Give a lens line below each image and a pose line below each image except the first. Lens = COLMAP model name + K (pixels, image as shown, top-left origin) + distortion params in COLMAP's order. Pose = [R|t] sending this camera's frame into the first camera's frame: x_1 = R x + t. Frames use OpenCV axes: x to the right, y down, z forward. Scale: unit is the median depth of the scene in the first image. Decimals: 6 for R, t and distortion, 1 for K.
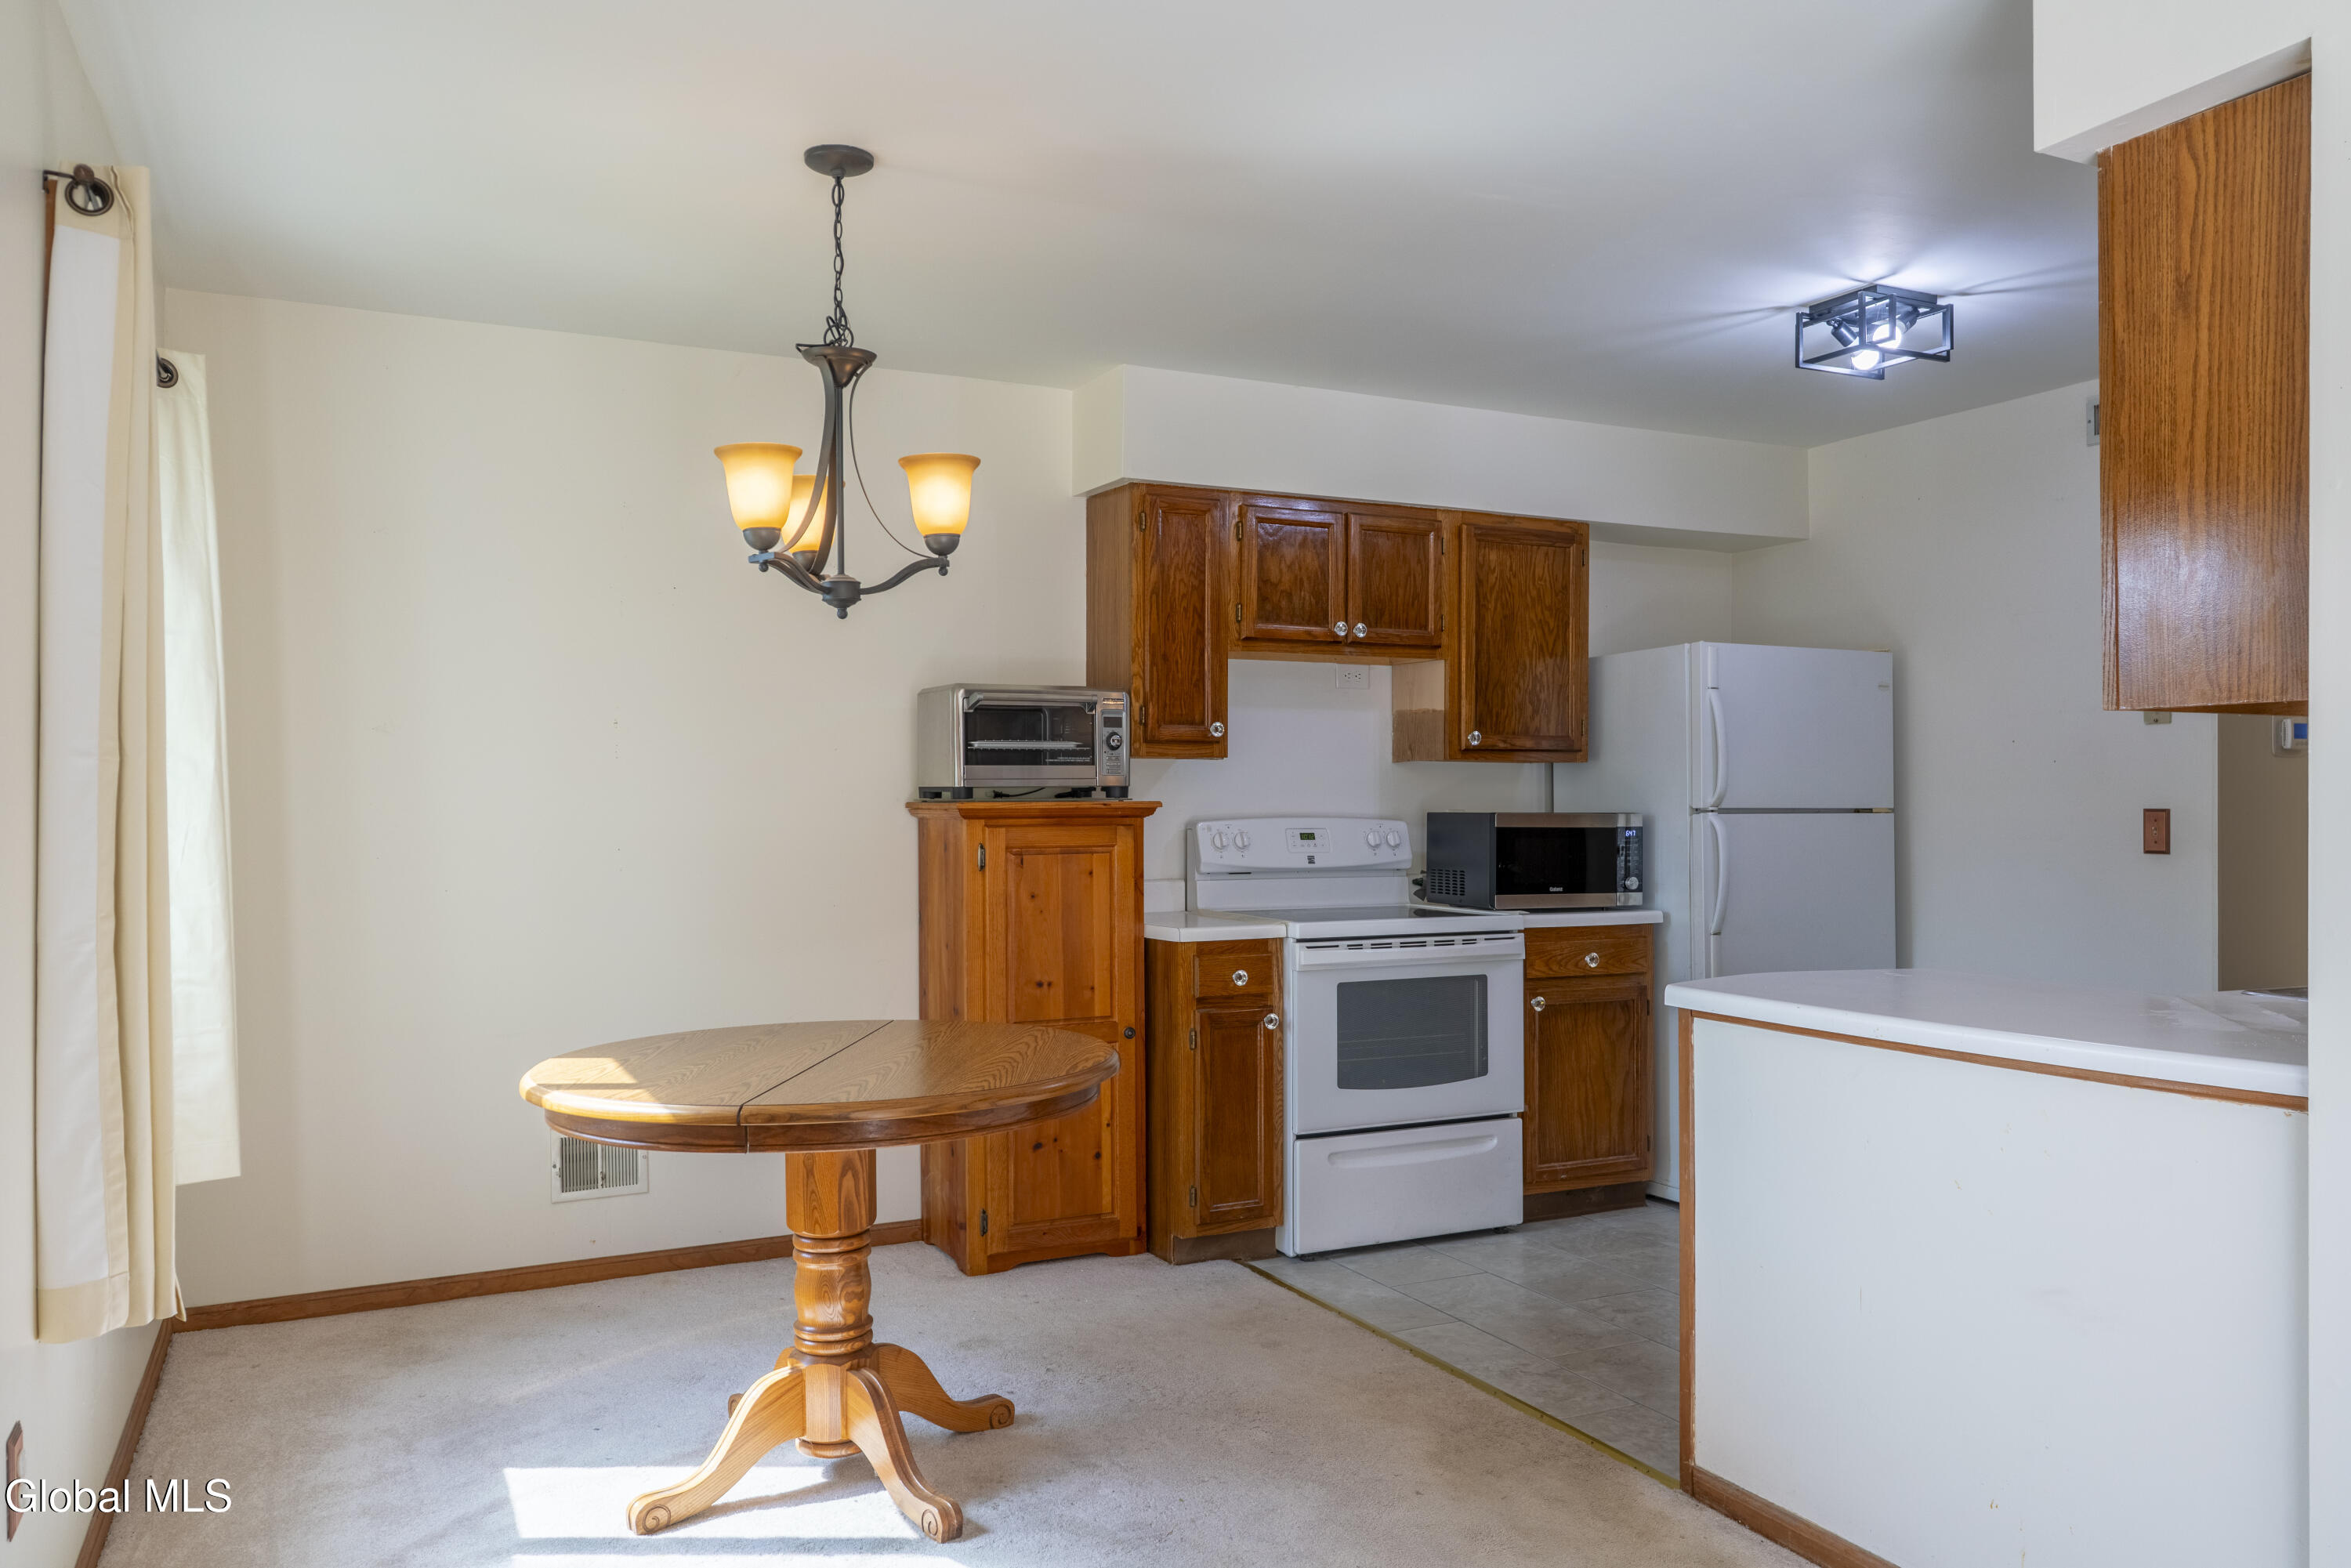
lens RADIAL K [[1707.0, 0, 1173.3], [0, 1707.0, 789.9], [0, 0, 1]] dist [-0.008892, 0.000646]
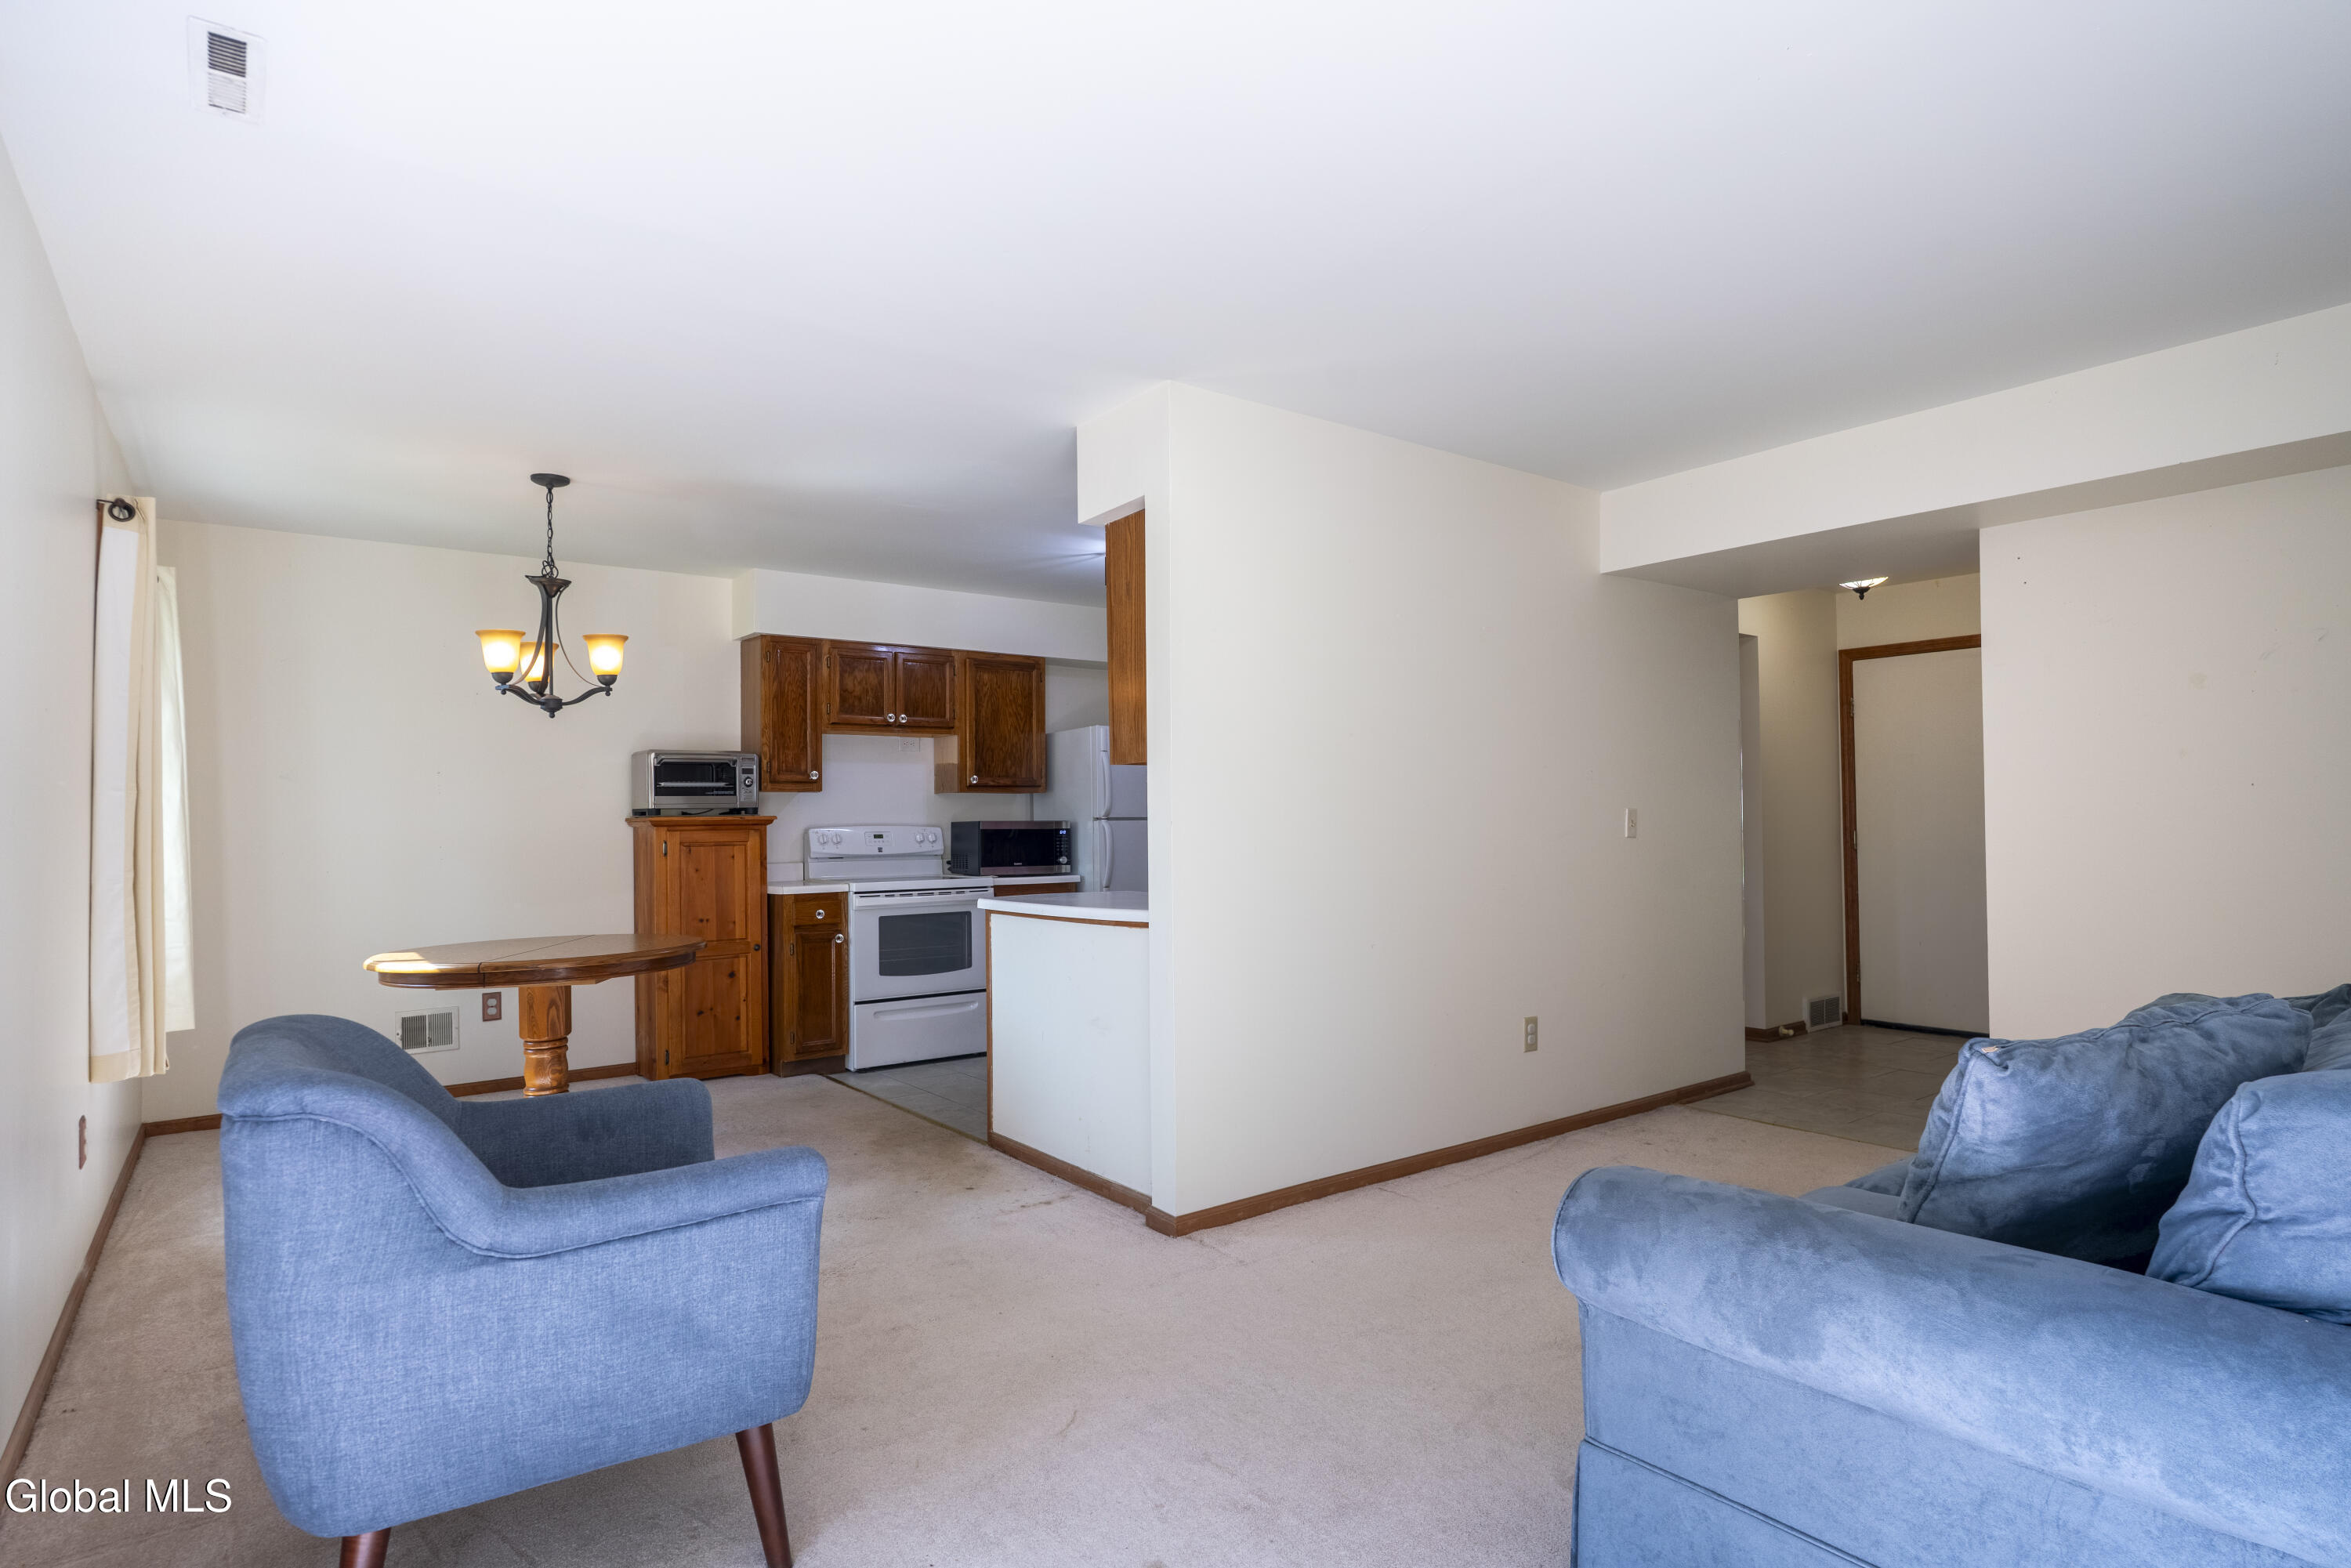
lens RADIAL K [[1246.6, 0, 1179.8], [0, 1246.6, 790.6], [0, 0, 1]] dist [-0.006447, -0.000522]
pose [[0.982713, -0.006527, 0.185020, 0.167825], [0.010709, 0.999709, -0.021614, 0.013147], [-0.184825, 0.023221, 0.982497, -0.350774]]
